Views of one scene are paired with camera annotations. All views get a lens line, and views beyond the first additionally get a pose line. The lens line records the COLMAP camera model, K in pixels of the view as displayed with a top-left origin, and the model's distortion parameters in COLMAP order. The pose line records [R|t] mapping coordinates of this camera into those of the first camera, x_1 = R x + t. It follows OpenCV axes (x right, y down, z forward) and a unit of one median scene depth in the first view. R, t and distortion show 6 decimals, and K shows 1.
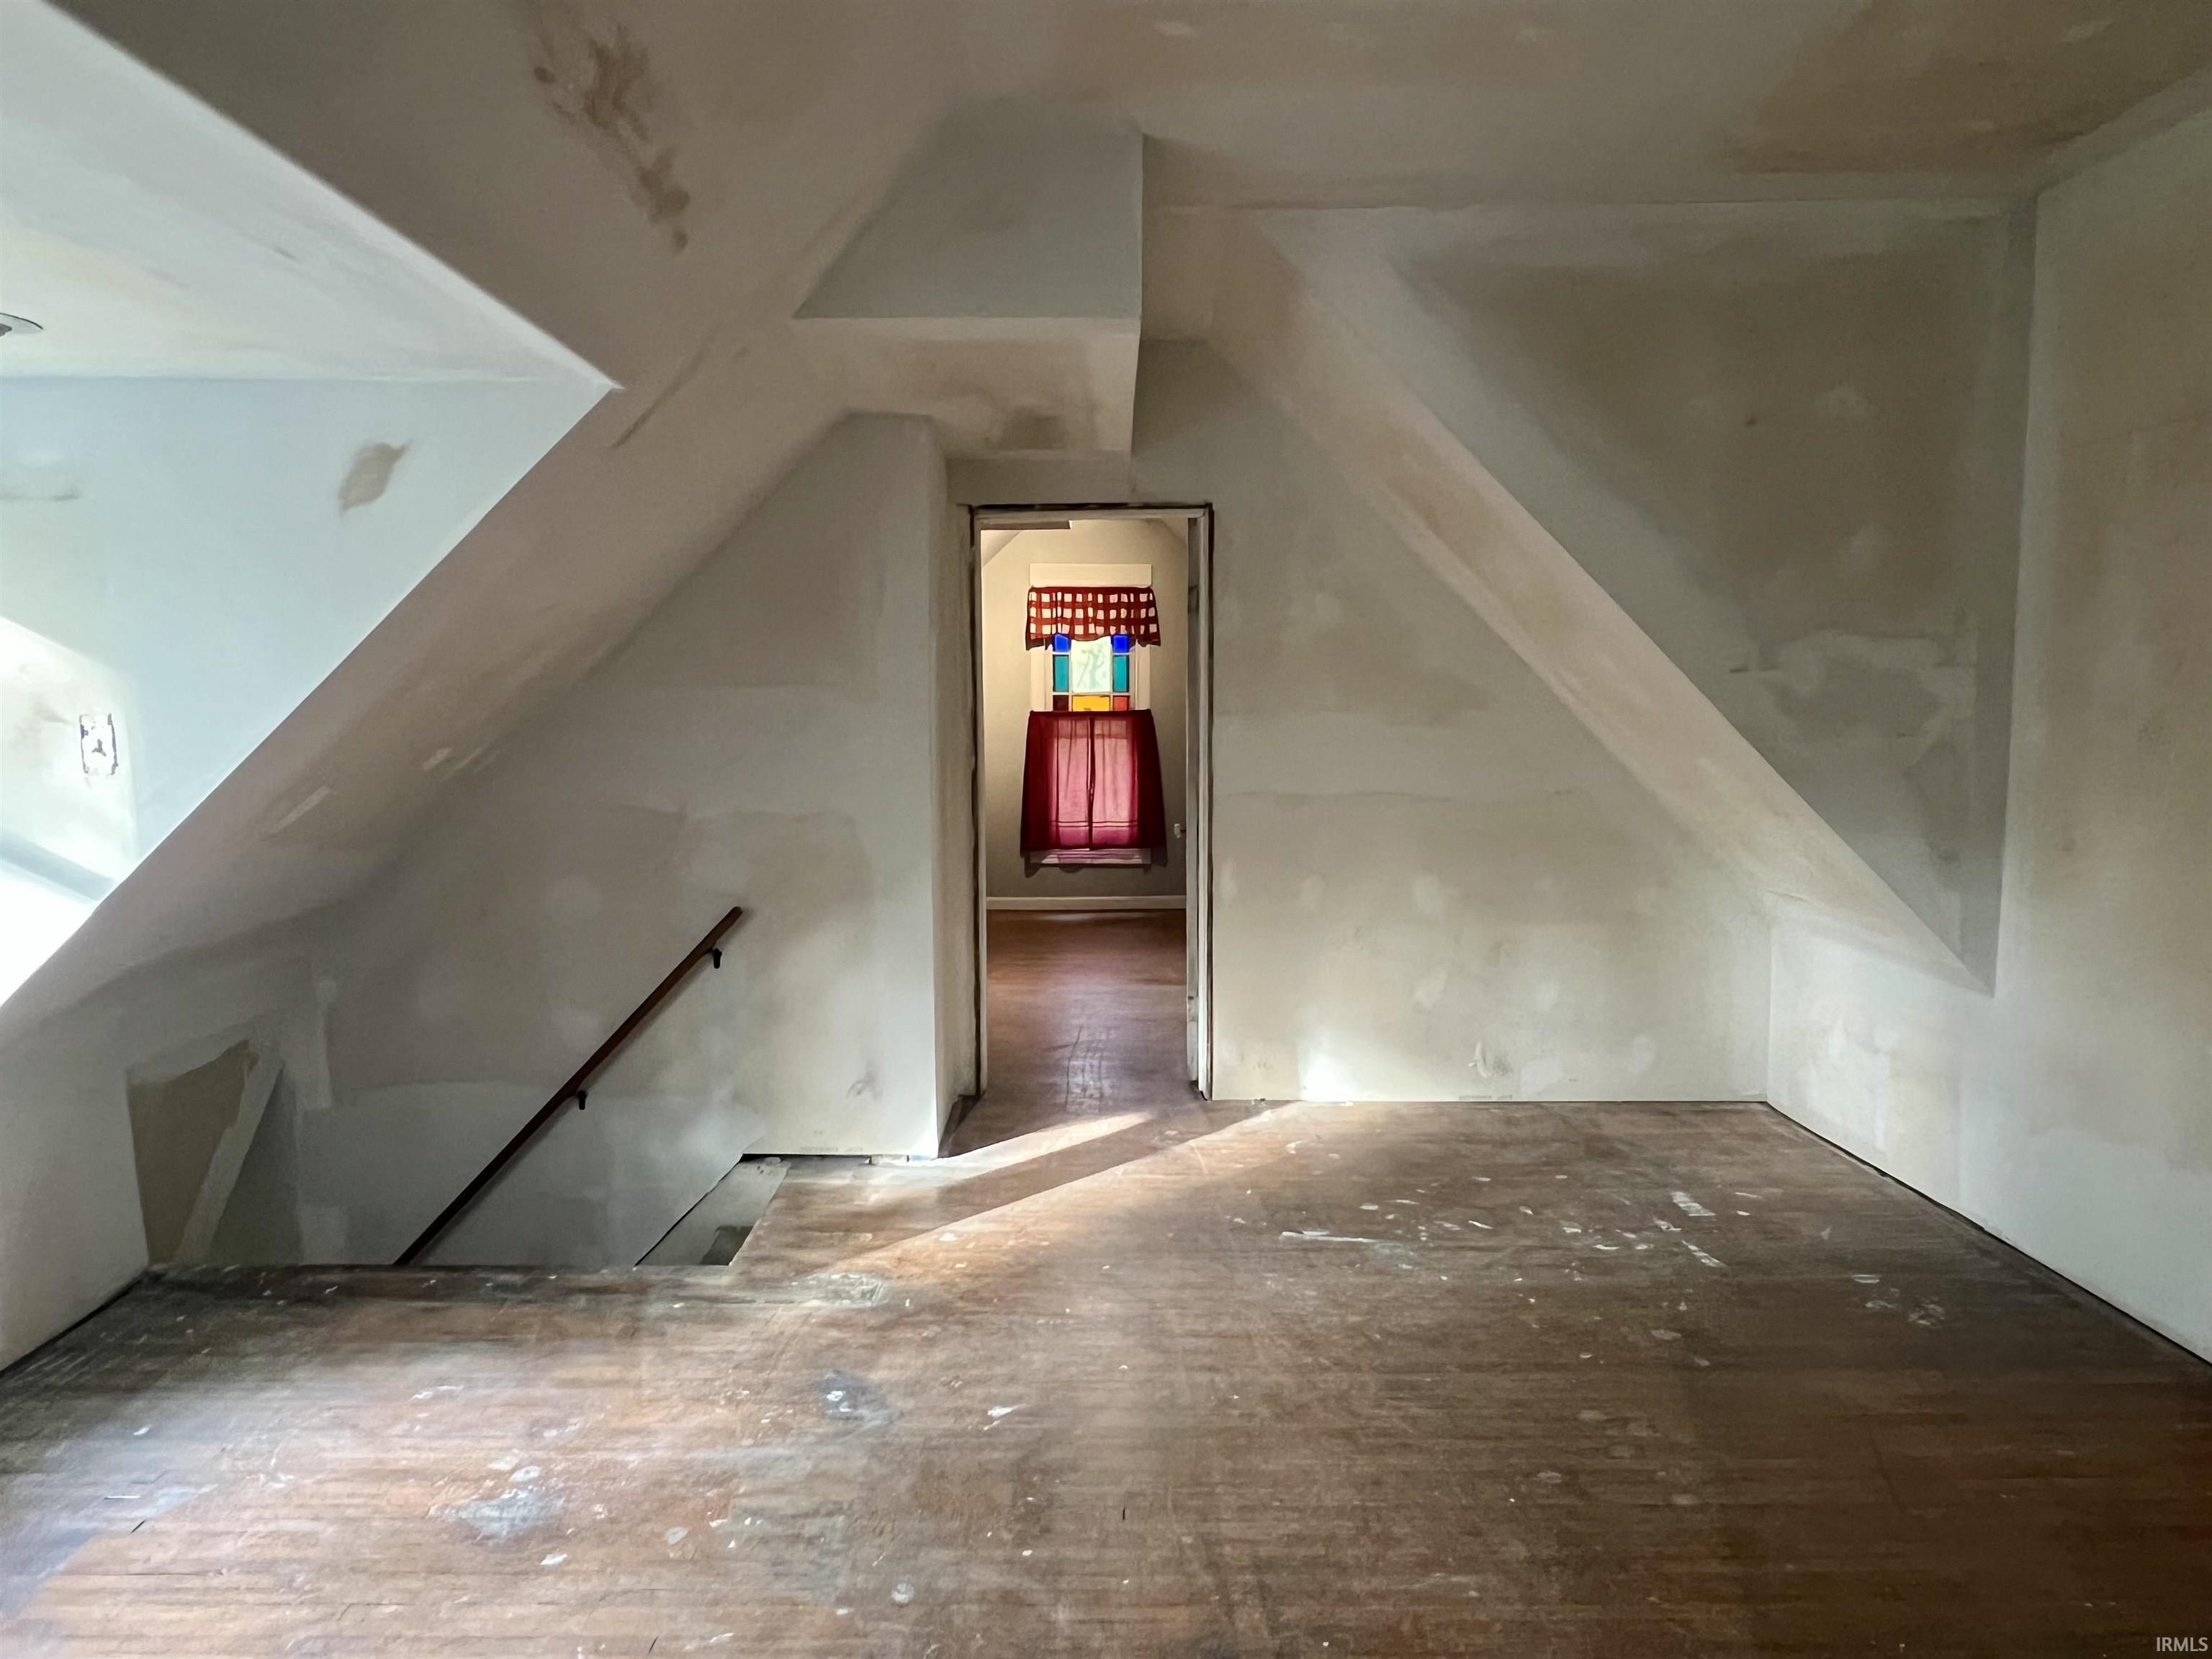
lens RADIAL K [[1424.2, 0, 1098.8], [0, 1424.2, 833.6], [0, 0, 1]] dist [-0.006672, -0.002098]
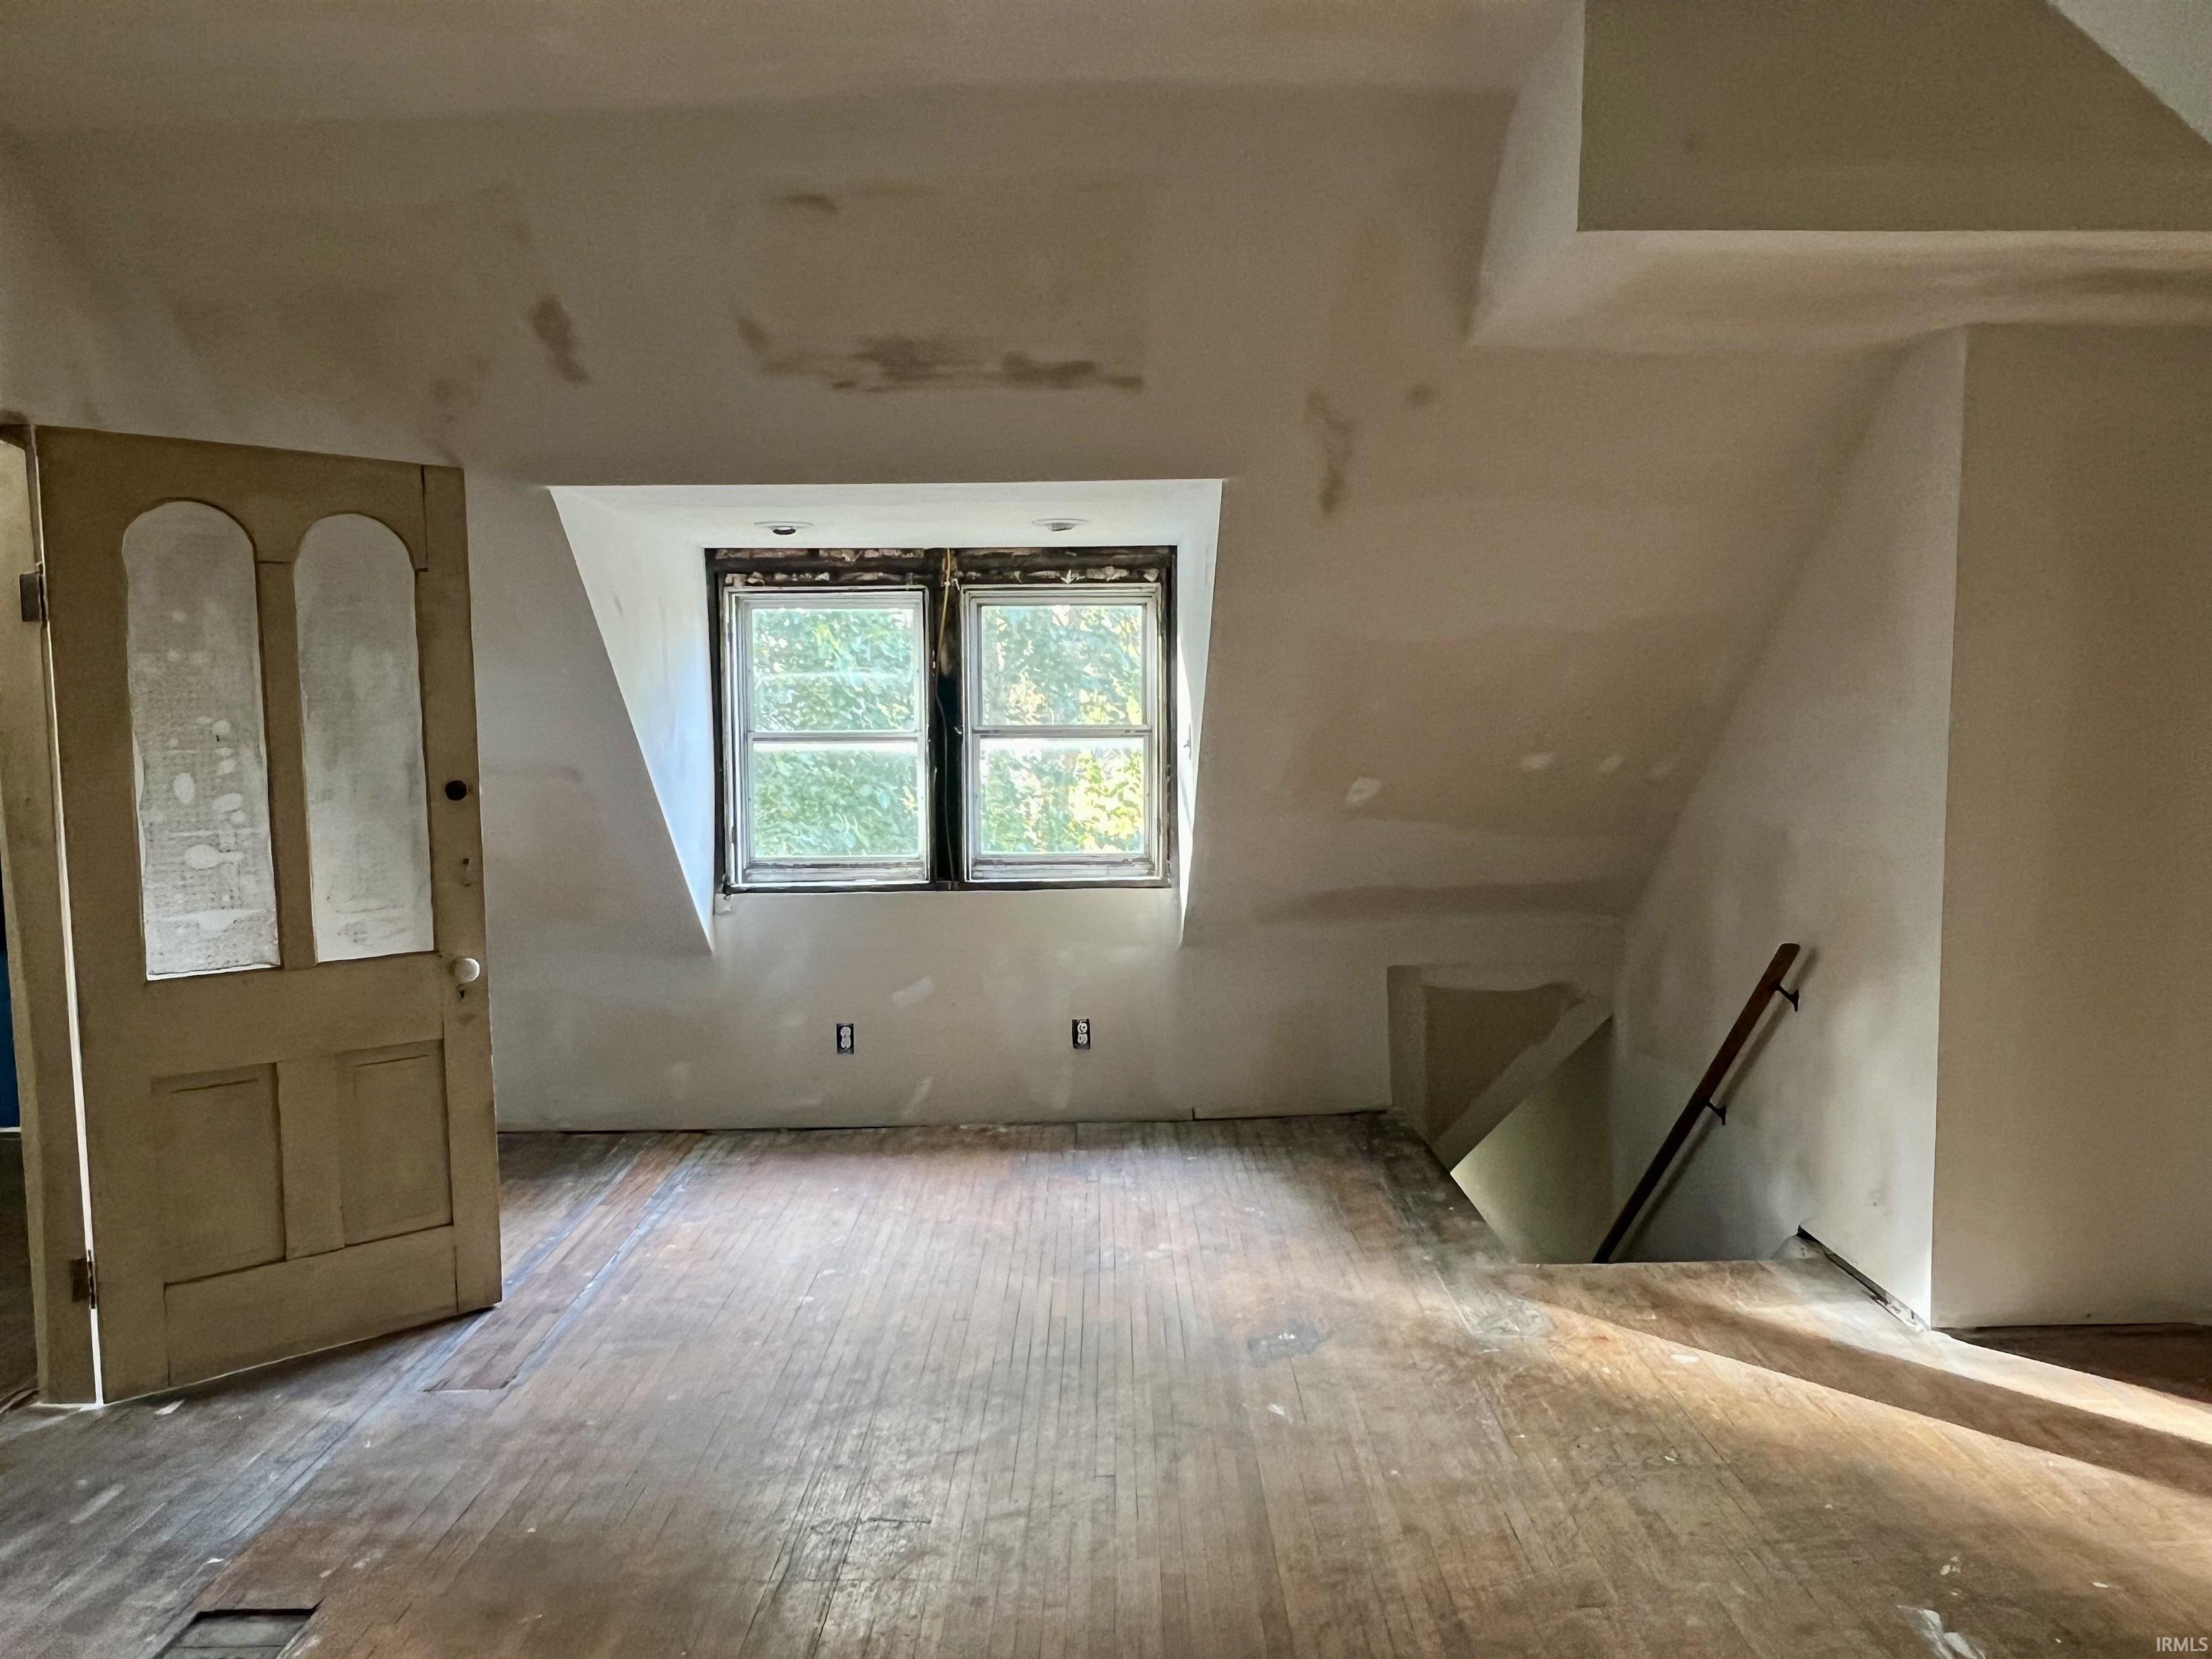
lens RADIAL K [[1424.2, 0, 1108.6], [0, 1424.2, 829.8], [0, 0, 1]] dist [-0.006672, -0.002098]
pose [[0.015607, 0.085929, -0.996179, 0.612430], [-0.088429, 0.992515, 0.084228, -0.056589], [0.995960, 0.086776, 0.023089, 0.548005]]
